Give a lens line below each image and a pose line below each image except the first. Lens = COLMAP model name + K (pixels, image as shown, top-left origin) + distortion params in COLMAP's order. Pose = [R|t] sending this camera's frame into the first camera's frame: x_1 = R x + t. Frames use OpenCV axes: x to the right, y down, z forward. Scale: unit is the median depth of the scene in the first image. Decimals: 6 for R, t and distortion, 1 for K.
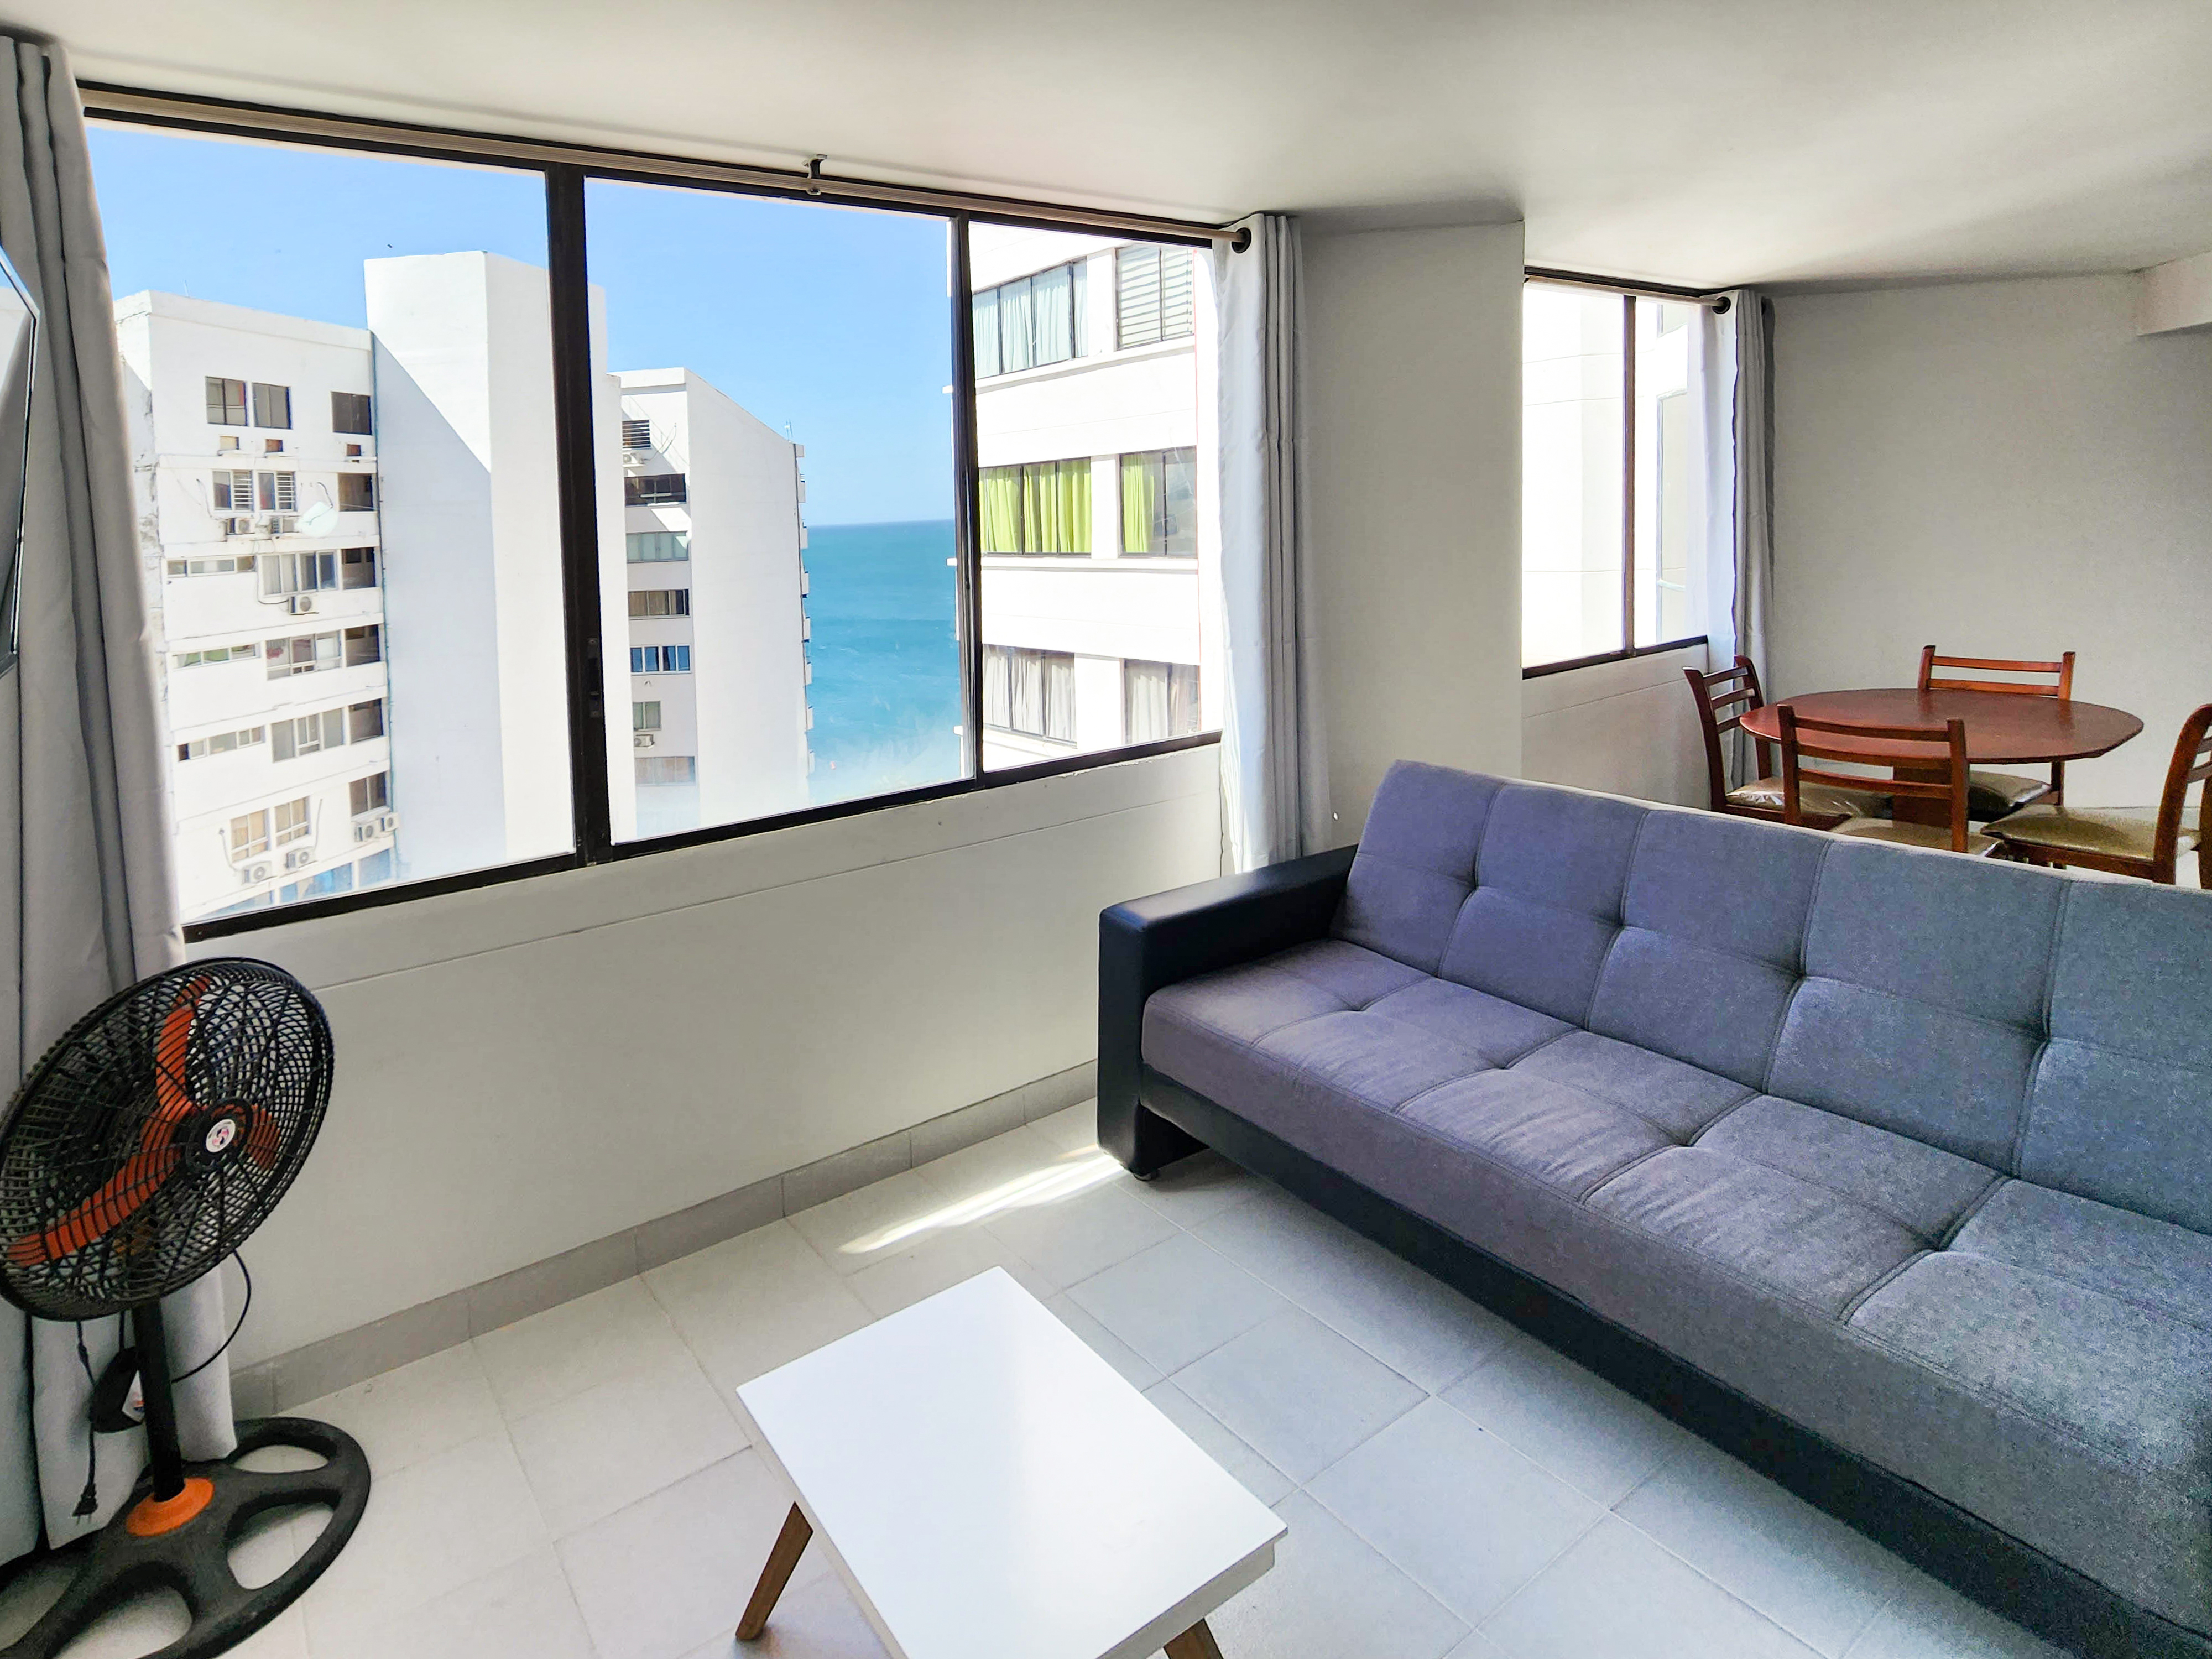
lens RADIAL K [[946.7, 0, 1106.0], [0, 946.7, 829.5], [0, 0, 1]] dist [-0.000968, 0.000510]
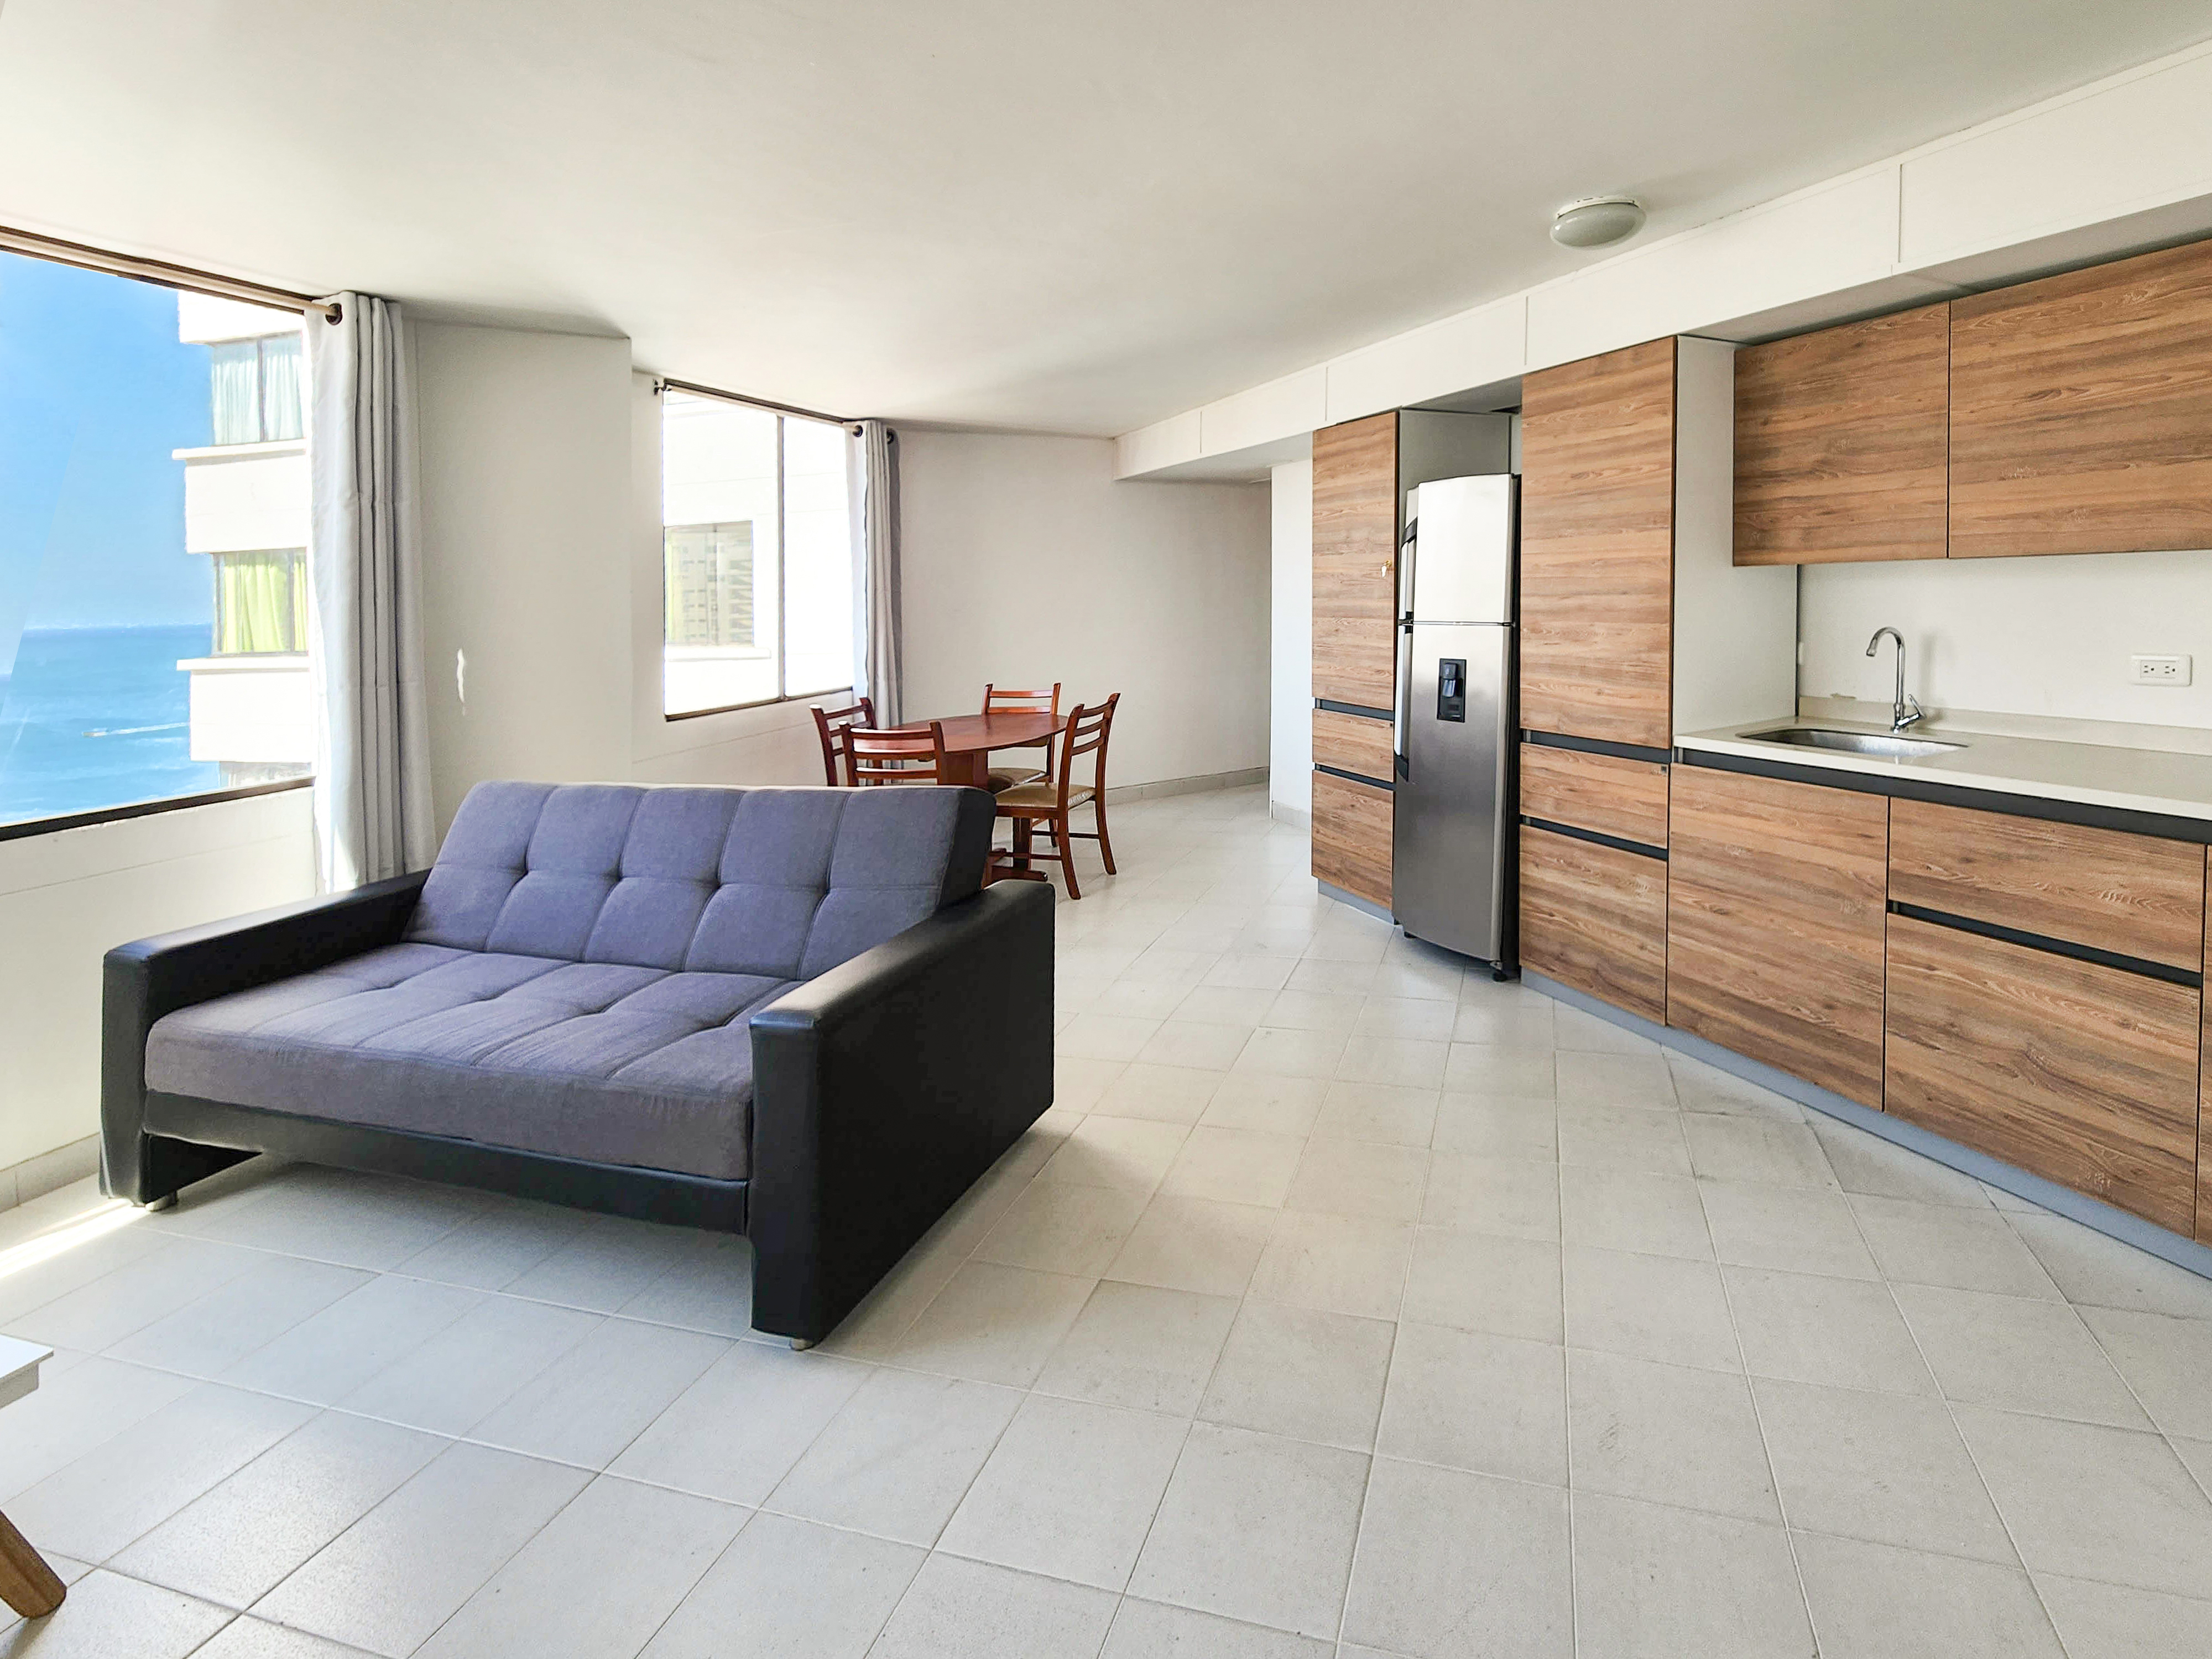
lens RADIAL K [[1004.3, 0, 1106.0], [0, 1004.3, 829.5], [0, 0, 1]] dist [0.001675, 0.000102]
pose [[0.853716, -0.092900, 0.512385, 0.269250], [0.152098, 0.985536, -0.074732, 0.149824], [-0.498032, 0.141733, 0.855498, -0.295671]]
